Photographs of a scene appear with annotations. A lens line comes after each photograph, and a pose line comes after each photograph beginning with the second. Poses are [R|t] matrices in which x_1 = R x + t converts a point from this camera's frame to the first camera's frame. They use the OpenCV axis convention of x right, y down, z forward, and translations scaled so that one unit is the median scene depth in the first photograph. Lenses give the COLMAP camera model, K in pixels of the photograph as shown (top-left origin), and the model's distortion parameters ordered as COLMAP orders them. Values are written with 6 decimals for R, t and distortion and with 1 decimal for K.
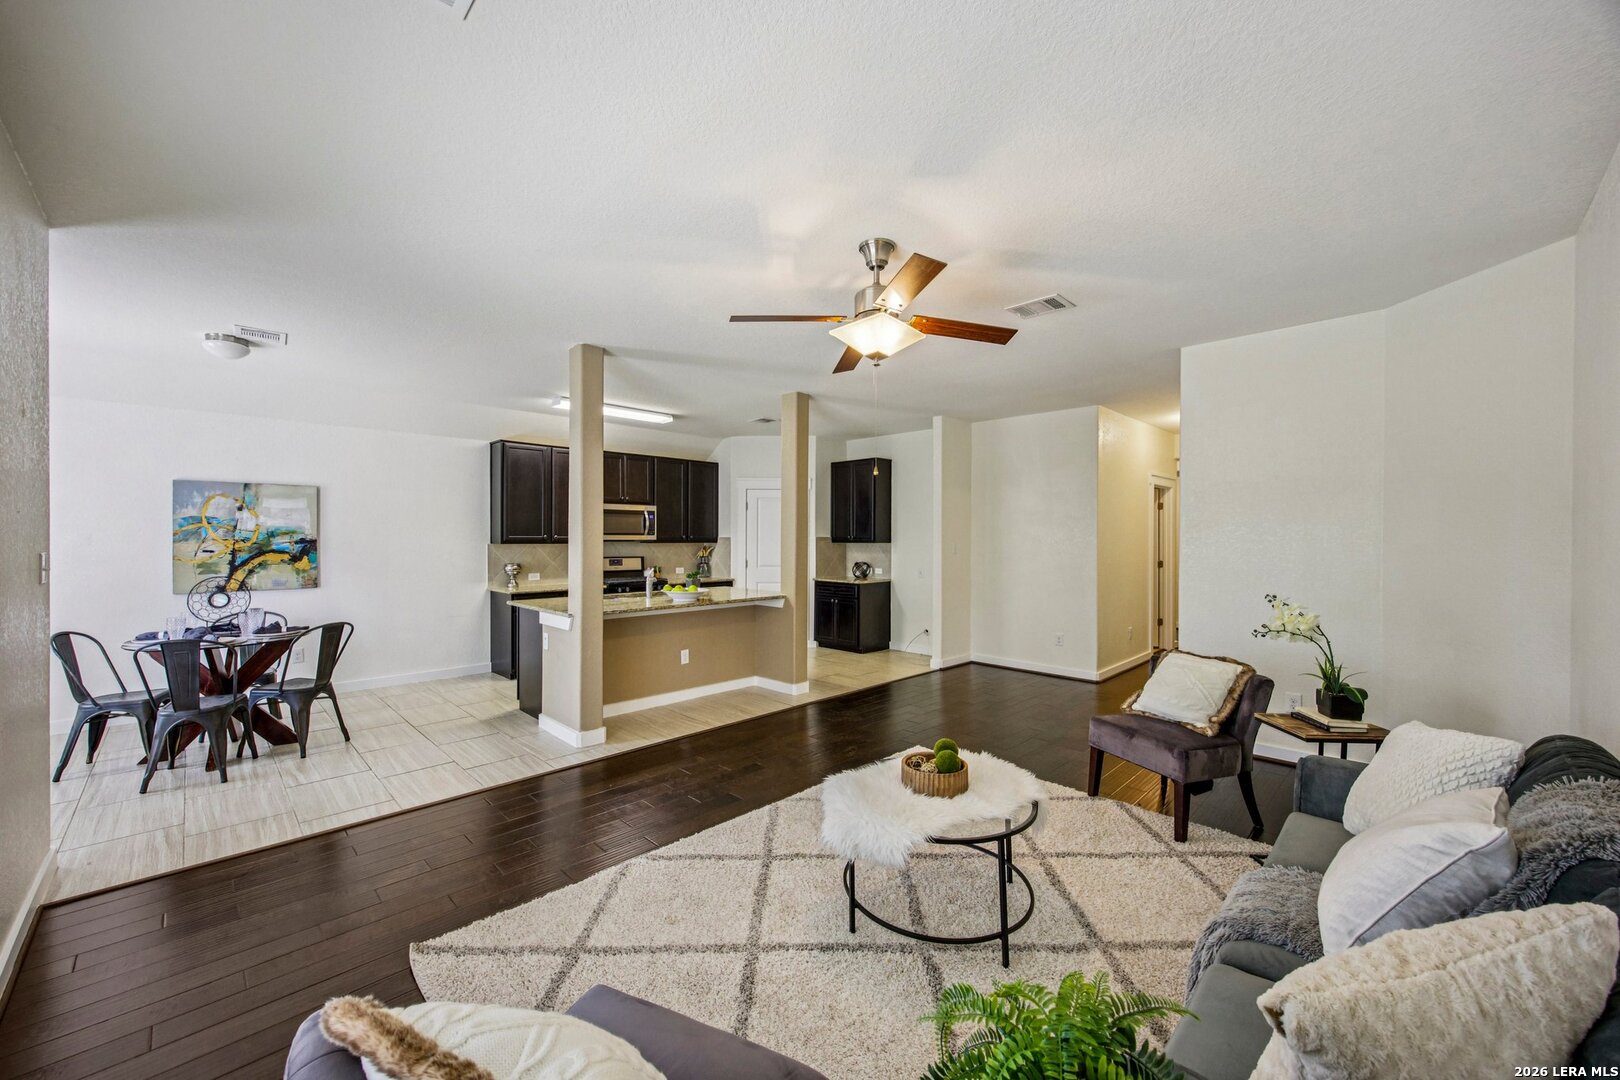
lens RADIAL K [[633.5, 0, 815.0], [0, 633.5, 542.1], [0, 0, 1]] dist [0.000326, 0.002316]
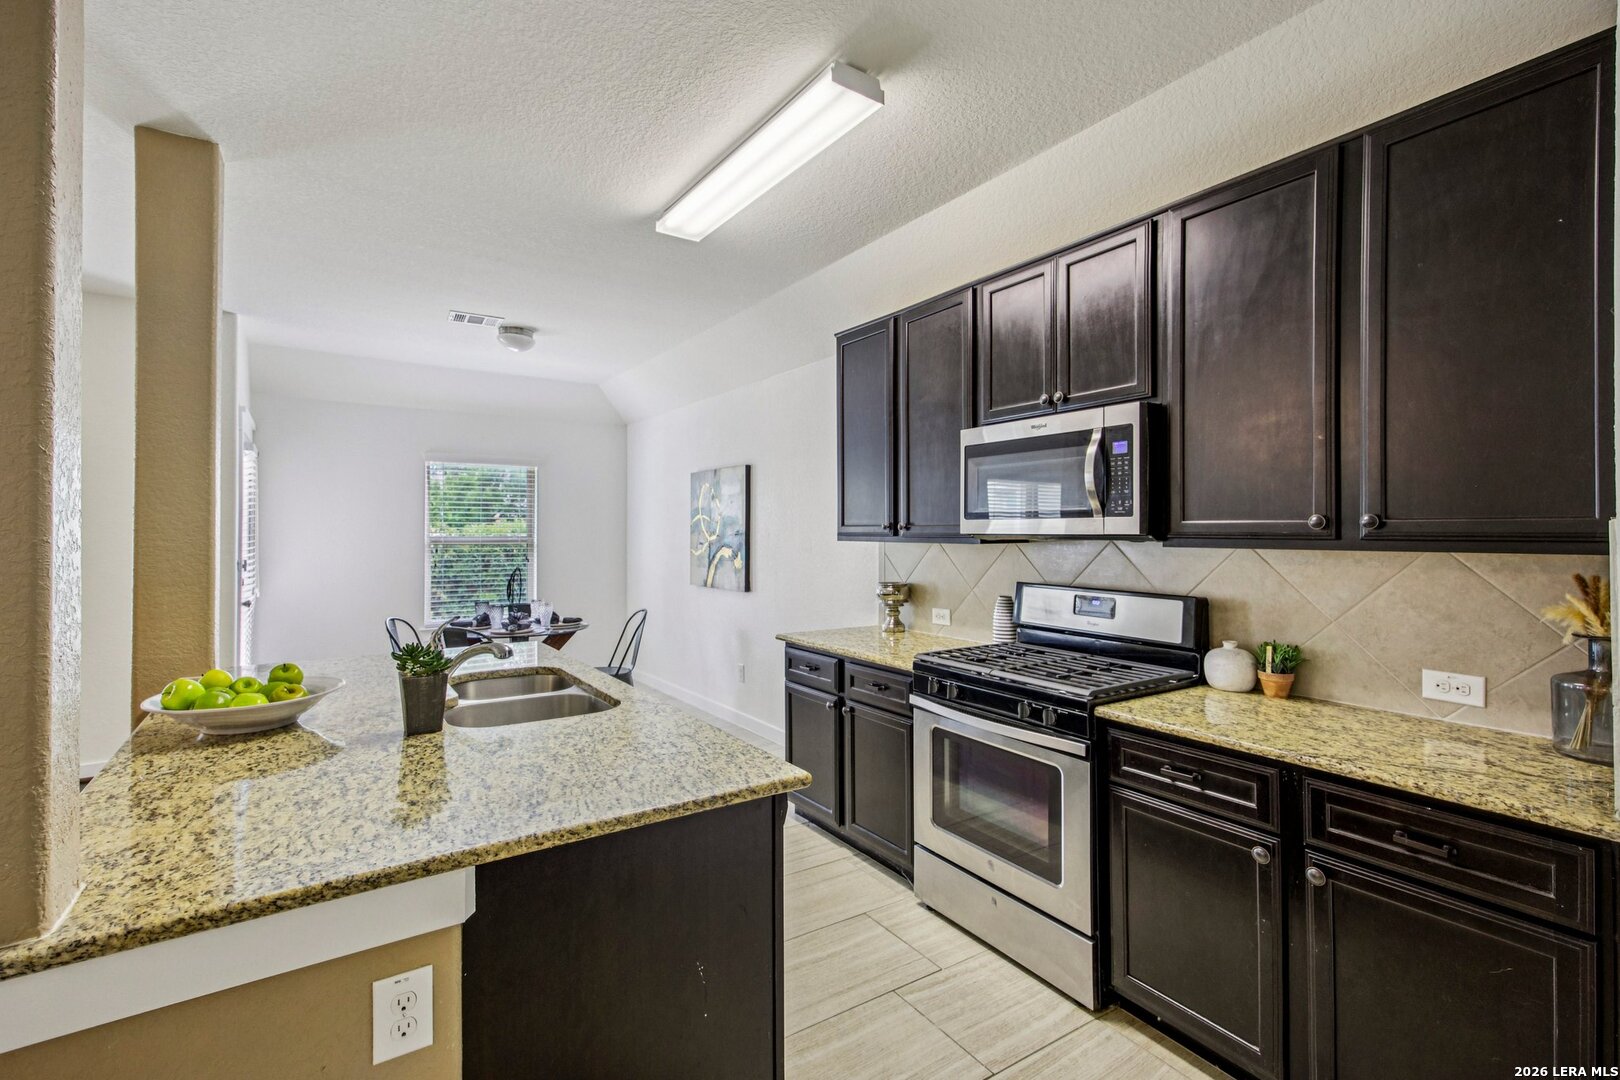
lens RADIAL K [[747.0, 0, 798.1], [0, 747.0, 526.3], [0, 0, 1]] dist [0.045531, 0.000084]
pose [[-0.205950, -0.007571, -0.978533, 0.109488], [-0.009285, 0.999940, -0.005783, -0.005762], [0.978518, 0.007894, -0.206008, 1.281954]]
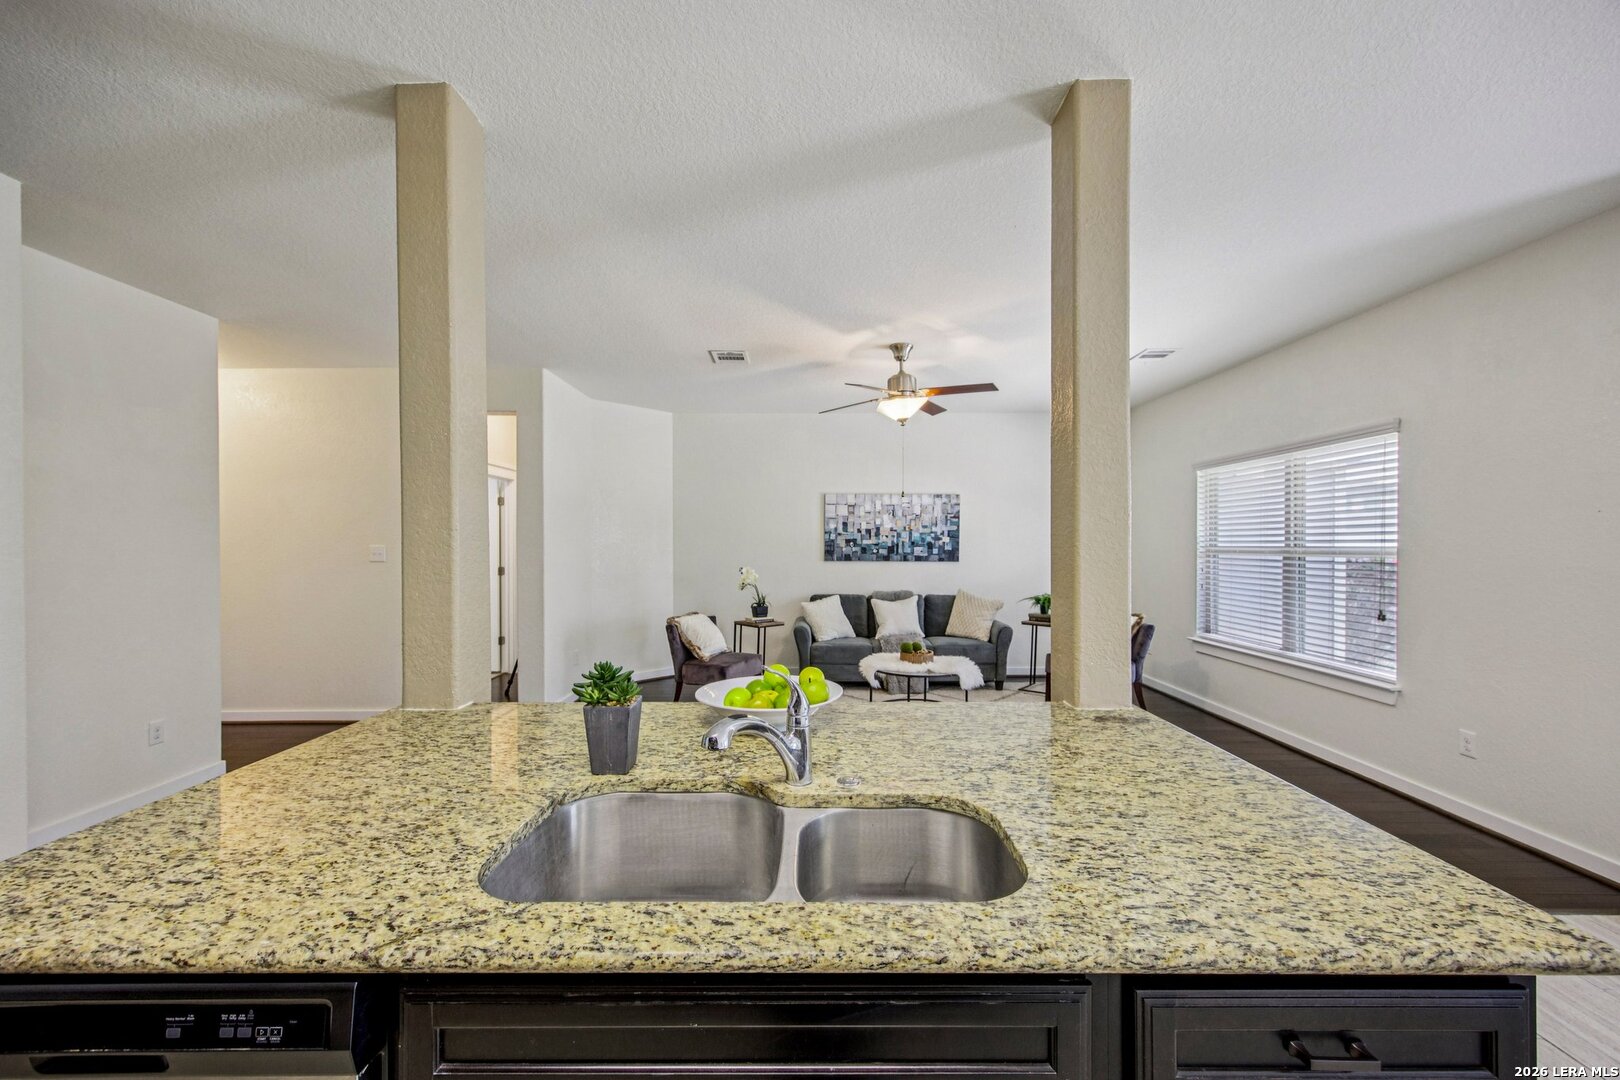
lens RADIAL K [[633.5, 0, 810.2], [0, 633.5, 544.8], [0, 0, 1]] dist [0.000326, 0.002316]
pose [[-0.700179, -0.000470, 0.713967, -0.441423], [0.009786, 0.999900, 0.010255, -0.003479], [-0.713900, 0.014167, -0.700104, 1.160209]]
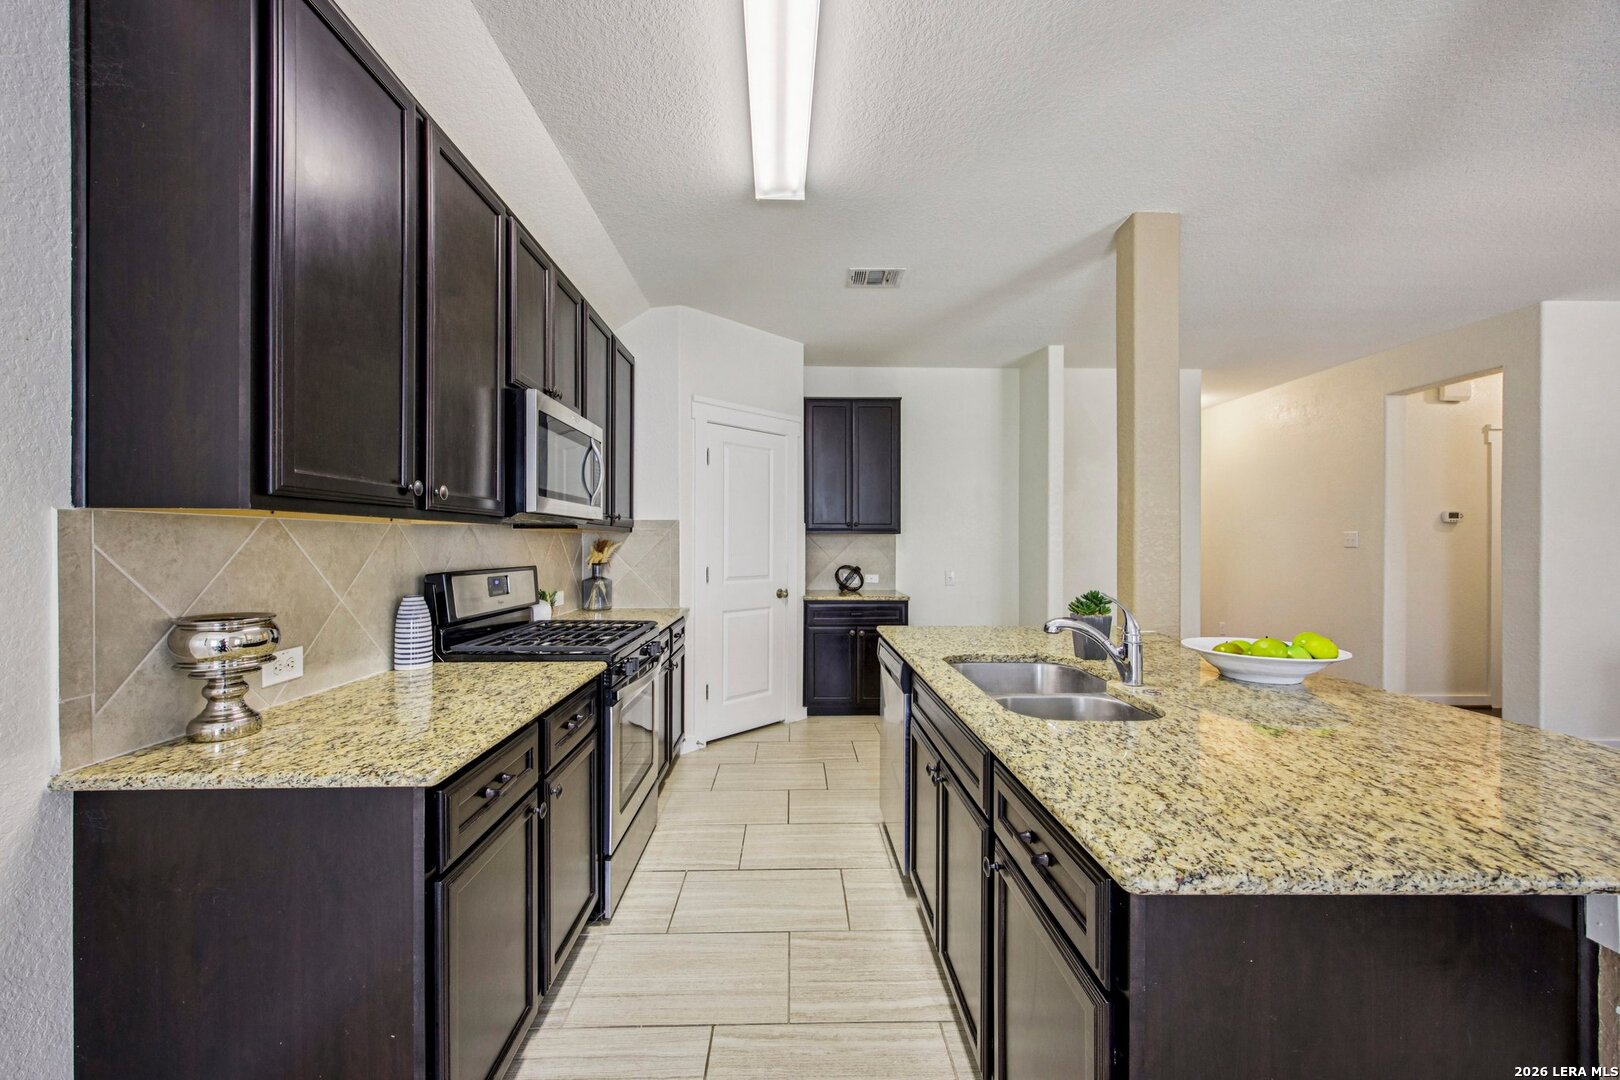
lens RADIAL K [[633.5, 0, 802.9], [0, 633.5, 545.5], [0, 0, 1]] dist [0.000326, 0.002316]
pose [[0.688986, -0.004569, 0.724760, -0.610089], [0.004693, 0.999987, 0.001842, 0.015484], [-0.724759, 0.002132, 0.688999, 0.904306]]
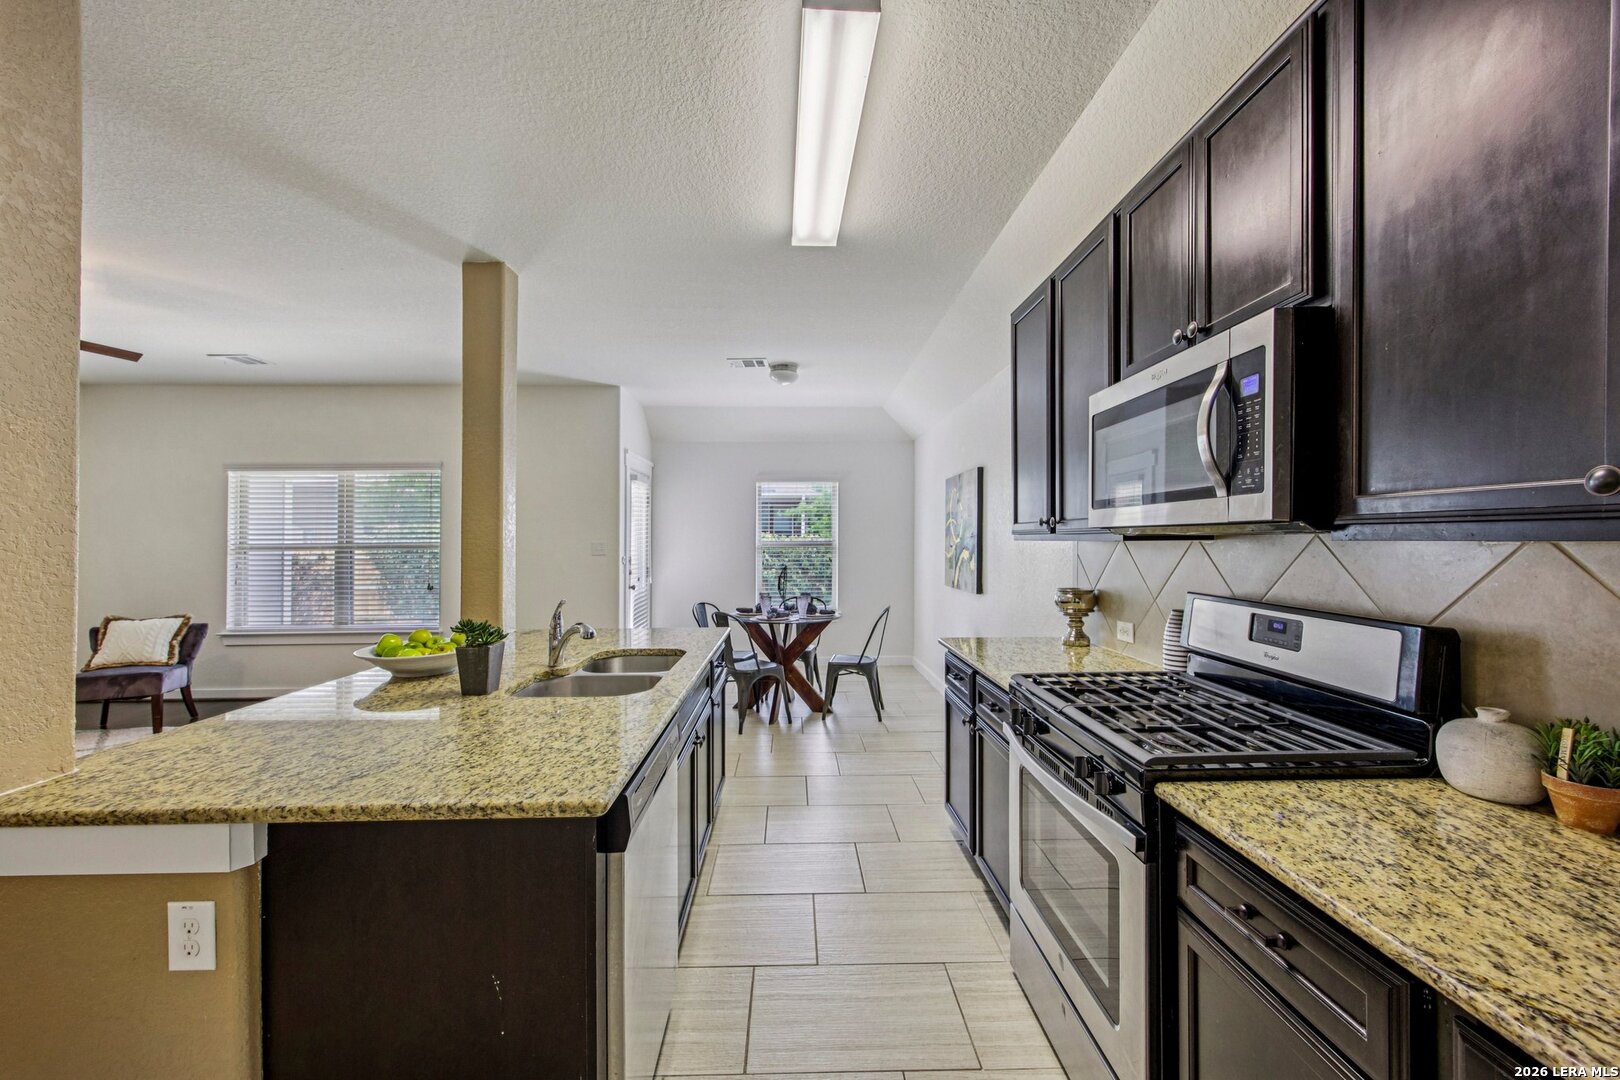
lens RADIAL K [[633.5, 0, 805.9], [0, 633.5, 539.2], [0, 0, 1]] dist [0.000326, 0.002316]
pose [[-0.689007, 0.000470, -0.724754, -0.070098], [-0.003186, 0.999988, 0.003677, 0.000879], [0.724748, 0.004843, -0.688997, 1.417906]]
